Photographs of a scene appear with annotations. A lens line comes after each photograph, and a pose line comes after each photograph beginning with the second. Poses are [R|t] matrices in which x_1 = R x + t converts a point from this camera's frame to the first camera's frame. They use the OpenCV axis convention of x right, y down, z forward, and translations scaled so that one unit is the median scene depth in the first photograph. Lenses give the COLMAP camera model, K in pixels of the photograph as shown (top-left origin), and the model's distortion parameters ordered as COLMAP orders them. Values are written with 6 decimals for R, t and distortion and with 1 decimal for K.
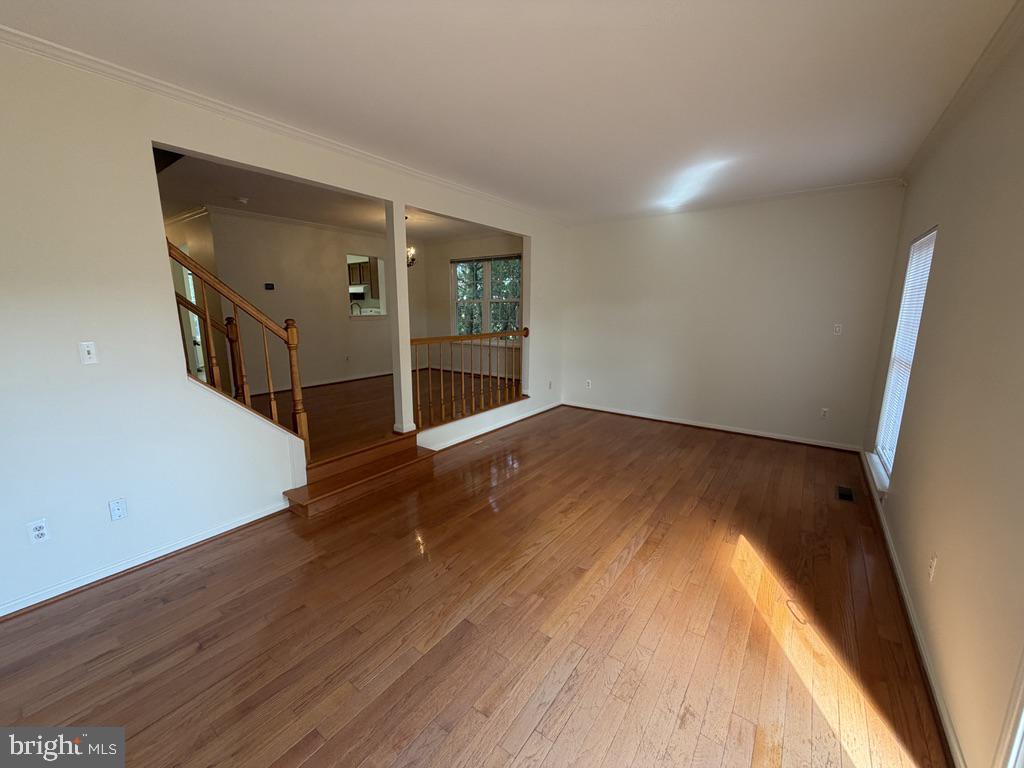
lens RADIAL K [[410.3, 0, 511.4], [0, 410.3, 382.3], [0, 0, 1]] dist [0.002005, 0.000206]
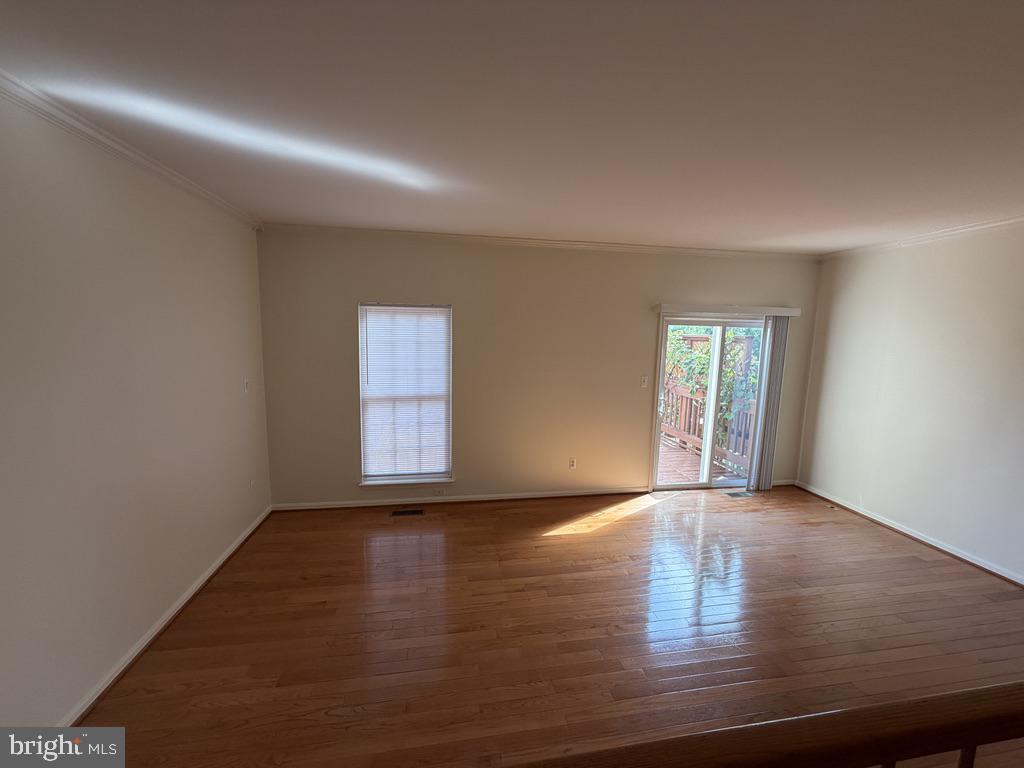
lens RADIAL K [[410.3, 0, 513.4], [0, 410.3, 384.9], [0, 0, 1]] dist [0.002005, 0.000206]
pose [[-0.721032, -0.108841, 0.684300, -0.179526], [0.105042, 0.959002, 0.263214, -0.373878], [-0.684893, 0.261666, -0.680038, 1.556284]]
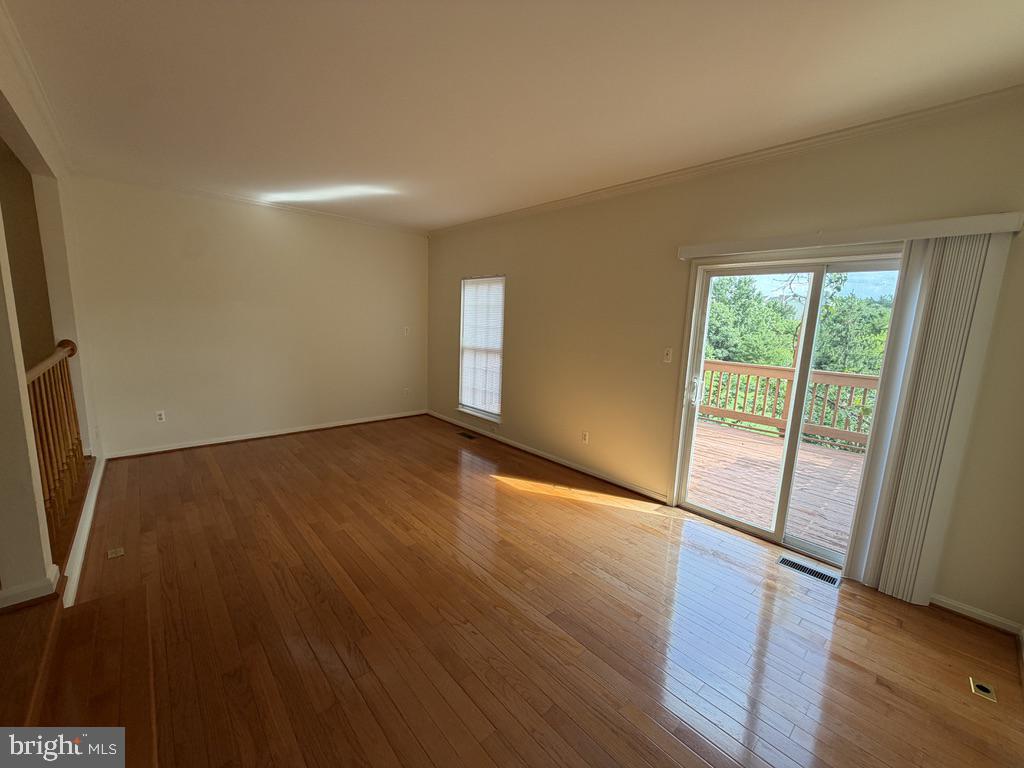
lens RADIAL K [[410.3, 0, 509.2], [0, 410.3, 387.3], [0, 0, 1]] dist [0.002005, 0.000206]
pose [[0.205919, -0.157475, 0.965815, -0.653413], [0.143599, 0.981145, 0.129359, -0.090920], [-0.967976, 0.112053, 0.224650, 0.492401]]
